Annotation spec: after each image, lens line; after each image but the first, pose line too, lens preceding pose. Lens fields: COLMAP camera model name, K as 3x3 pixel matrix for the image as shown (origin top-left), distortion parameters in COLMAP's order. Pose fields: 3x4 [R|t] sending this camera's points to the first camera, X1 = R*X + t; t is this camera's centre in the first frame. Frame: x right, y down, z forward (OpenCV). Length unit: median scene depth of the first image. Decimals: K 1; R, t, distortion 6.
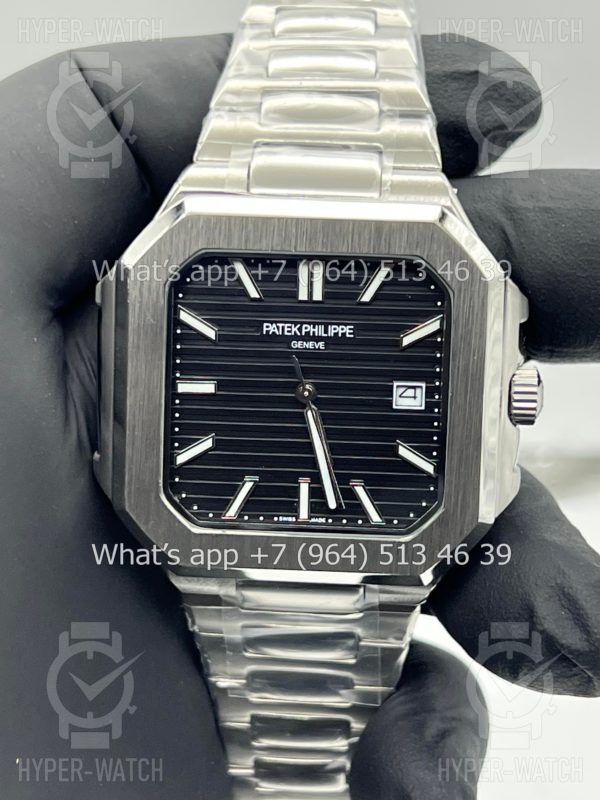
lens RADIAL K [[1833.9, 0, 300.0], [0, 1833.9, 400.0], [0, 0, 1]] dist [0.079482, -0.061387]
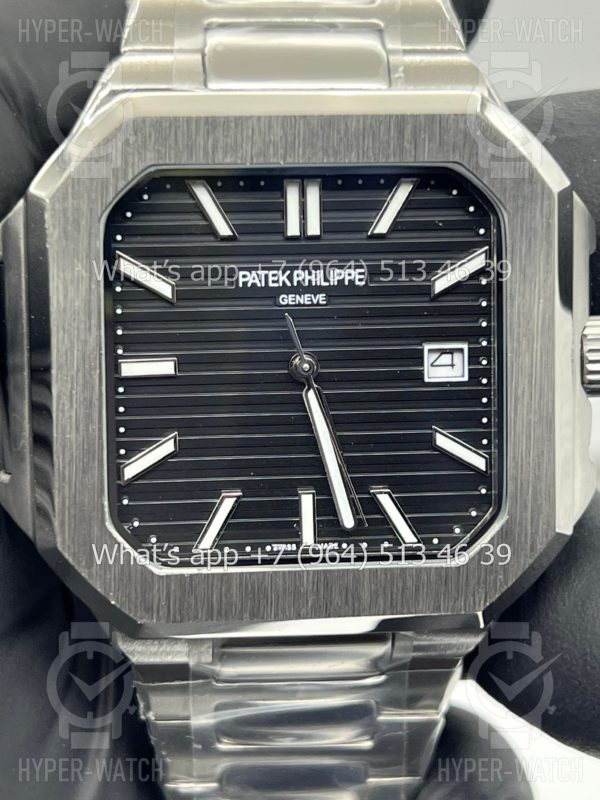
lens RADIAL K [[1833.1, 0, 300.0], [0, 1833.1, 400.0], [0, 0, 1]] dist [0.103262, 0.612191]
pose [[0.989634, -0.055596, 0.132415, -0.092658], [0.062263, 0.996964, -0.046751, 0.042041], [-0.129414, 0.054511, 0.990091, 0.297509]]
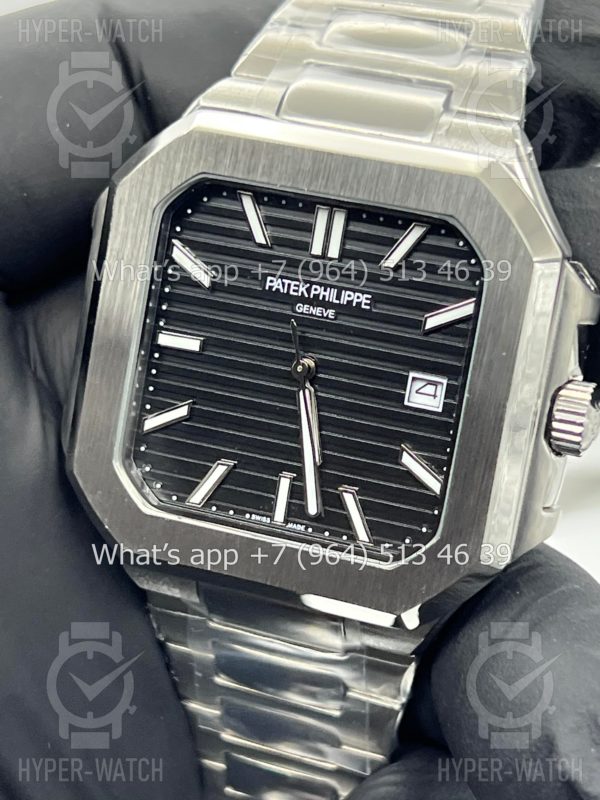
lens RADIAL K [[1833.9, 0, 300.0], [0, 1833.9, 400.0], [0, 0, 1]] dist [0.079482, -0.061387]
pose [[0.956620, 0.162011, -0.242137, 0.201083], [-0.172946, 0.984627, -0.024465, 0.030082], [0.234451, 0.065280, 0.969934, 0.210217]]
